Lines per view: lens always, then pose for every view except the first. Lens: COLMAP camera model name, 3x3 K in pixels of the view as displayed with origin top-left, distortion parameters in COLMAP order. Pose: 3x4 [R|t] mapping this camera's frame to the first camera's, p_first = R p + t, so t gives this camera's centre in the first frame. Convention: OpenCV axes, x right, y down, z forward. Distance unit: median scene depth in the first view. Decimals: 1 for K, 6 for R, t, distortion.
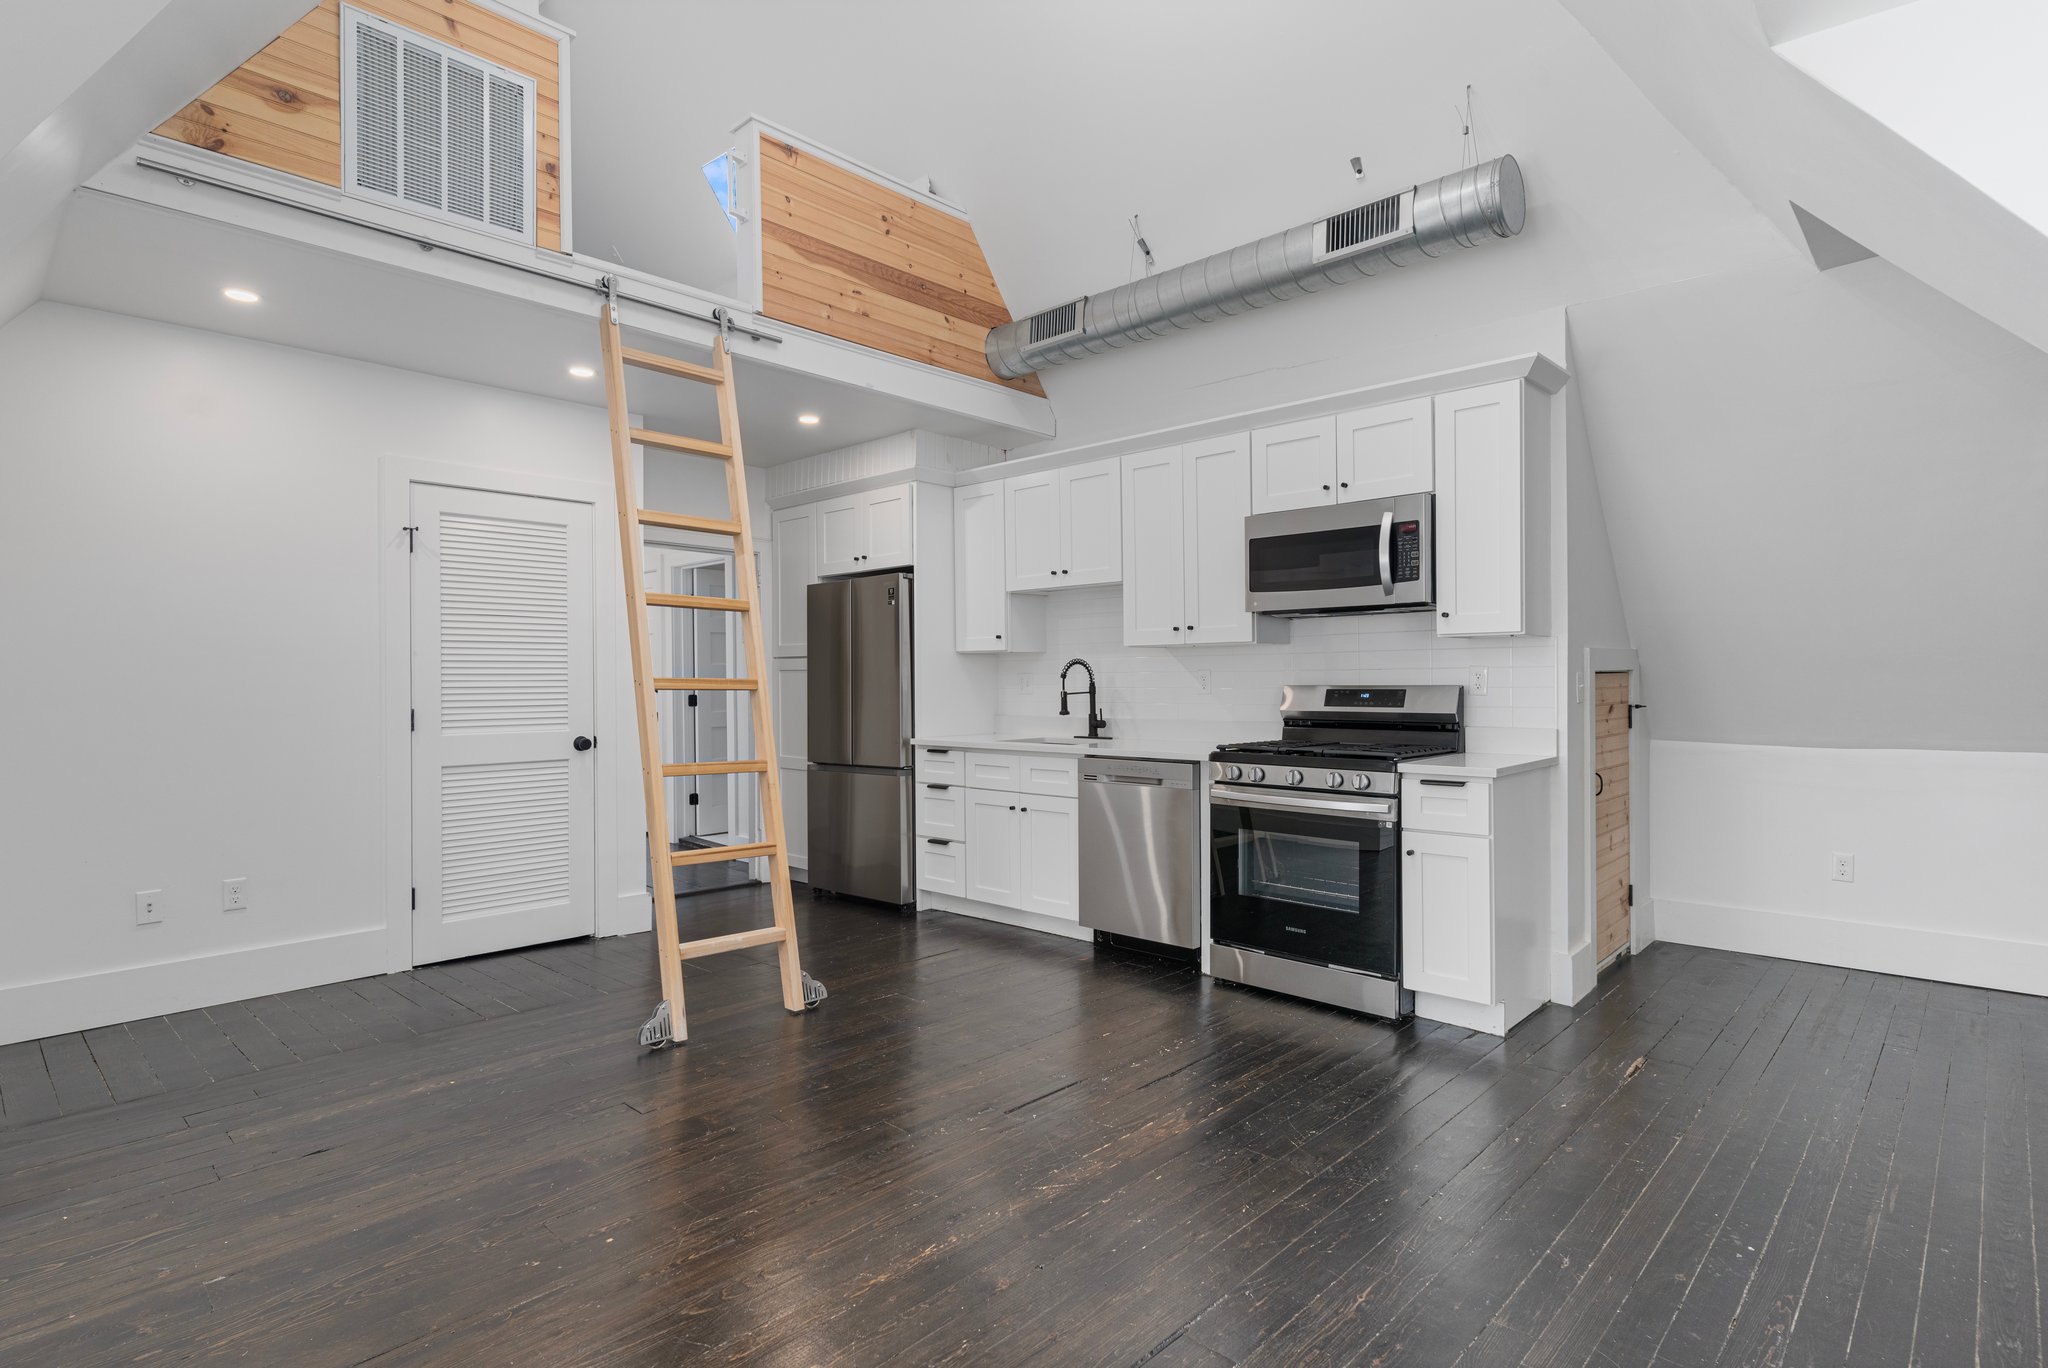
lens RADIAL K [[1030.9, 0, 1022.3], [0, 1030.9, 681.0], [0, 0, 1]] dist [0.001414, -0.000340]
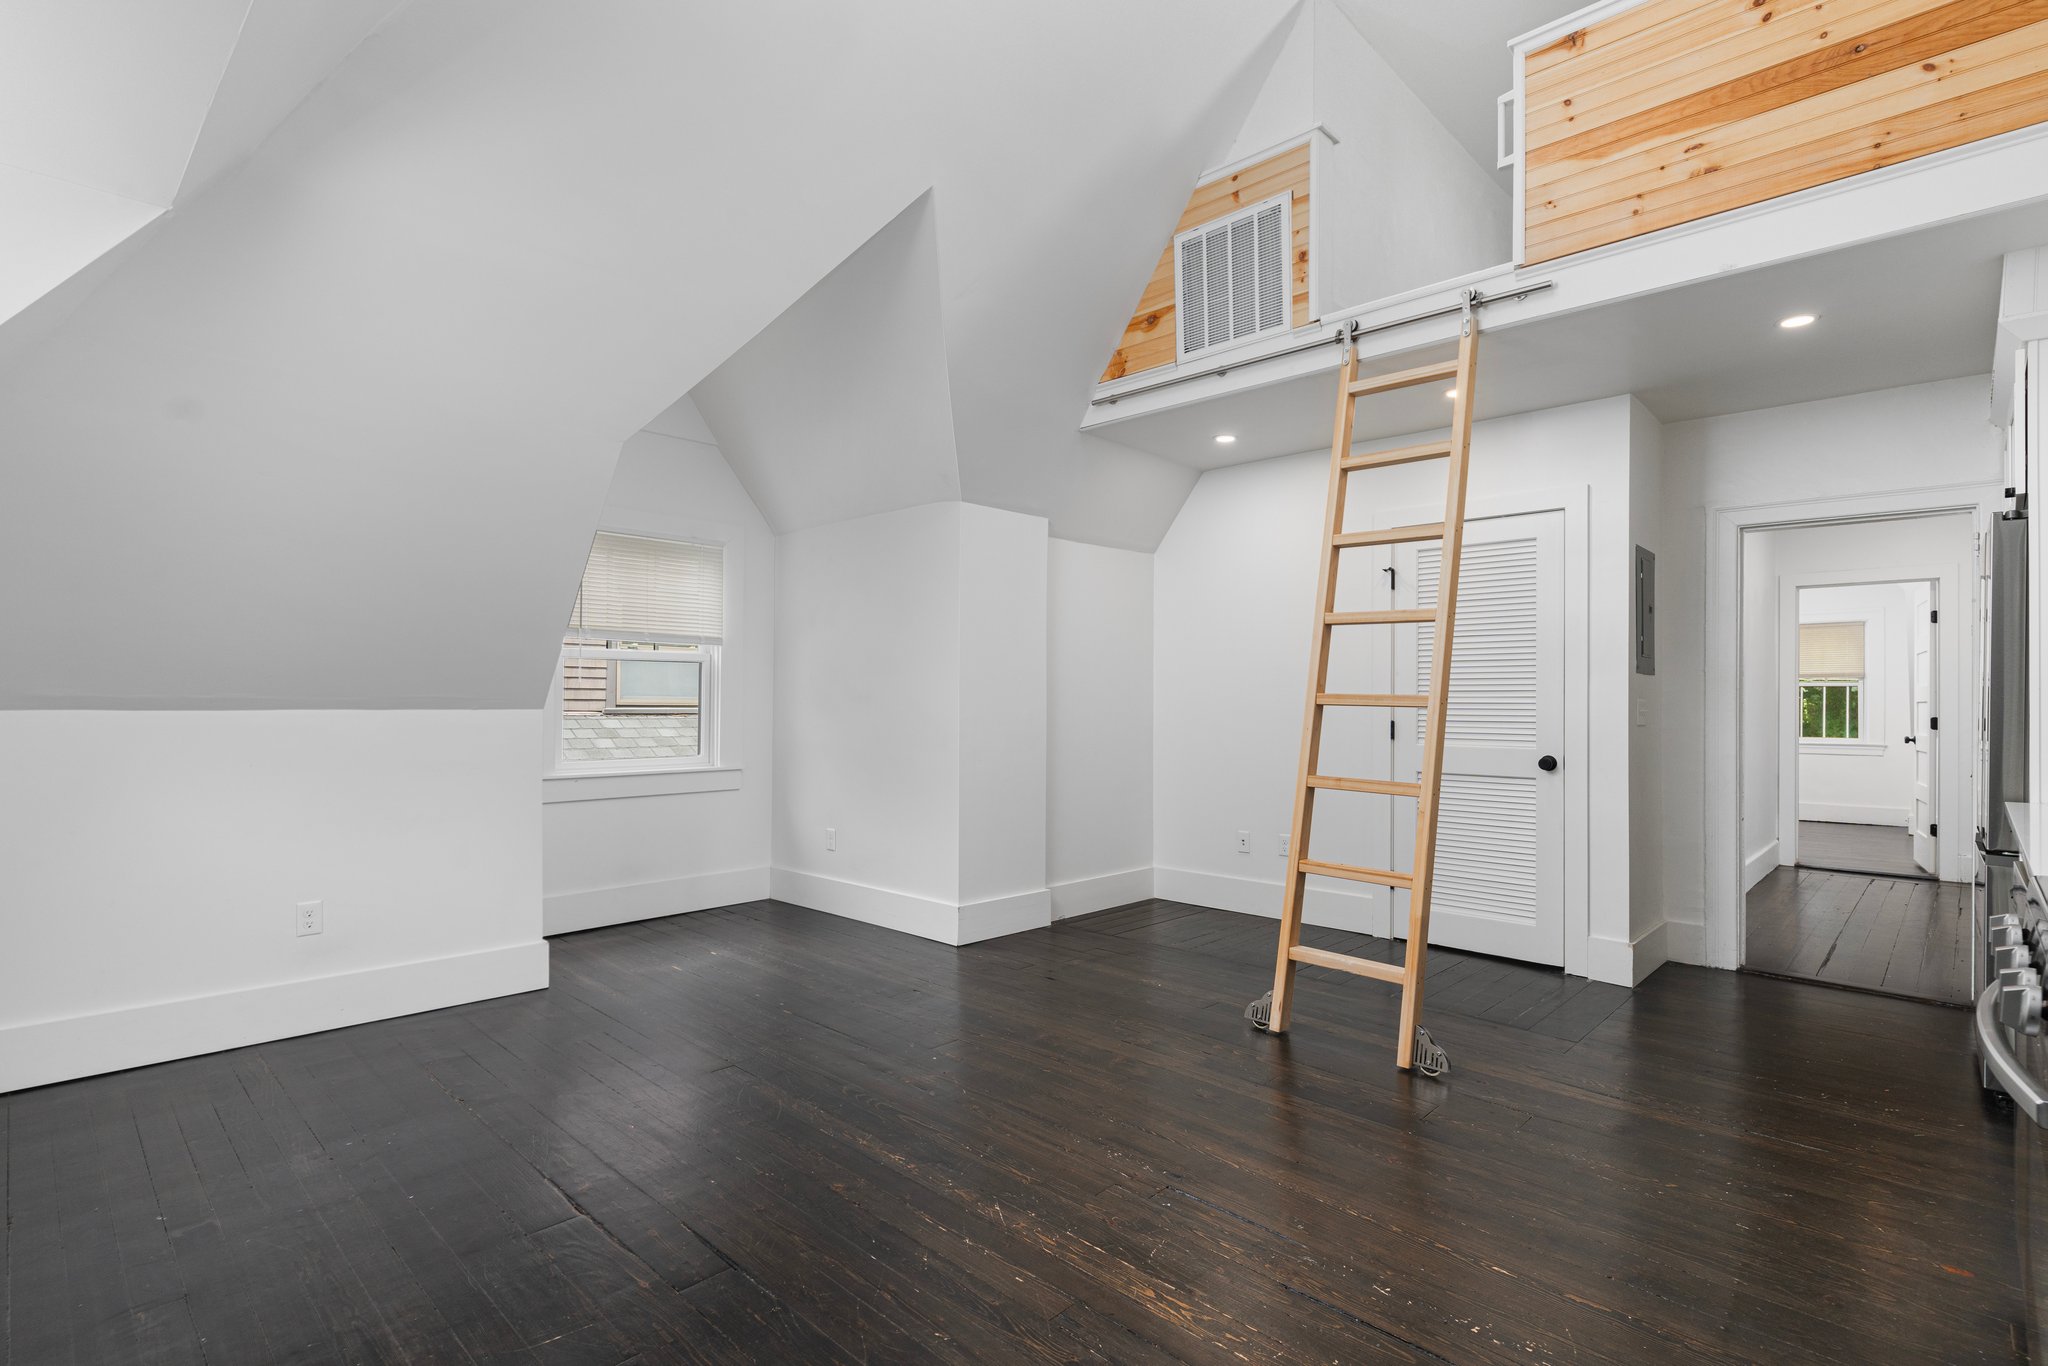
lens RADIAL K [[987.8, 0, 1022.1], [0, 987.8, 690.6], [0, 0, 1]] dist [-0.001653, 0.000102]
pose [[-0.014400, -0.002069, -0.999894, 0.652493], [-0.006178, 0.999979, -0.001980, -0.002567], [0.999877, 0.006149, -0.014413, 0.694844]]
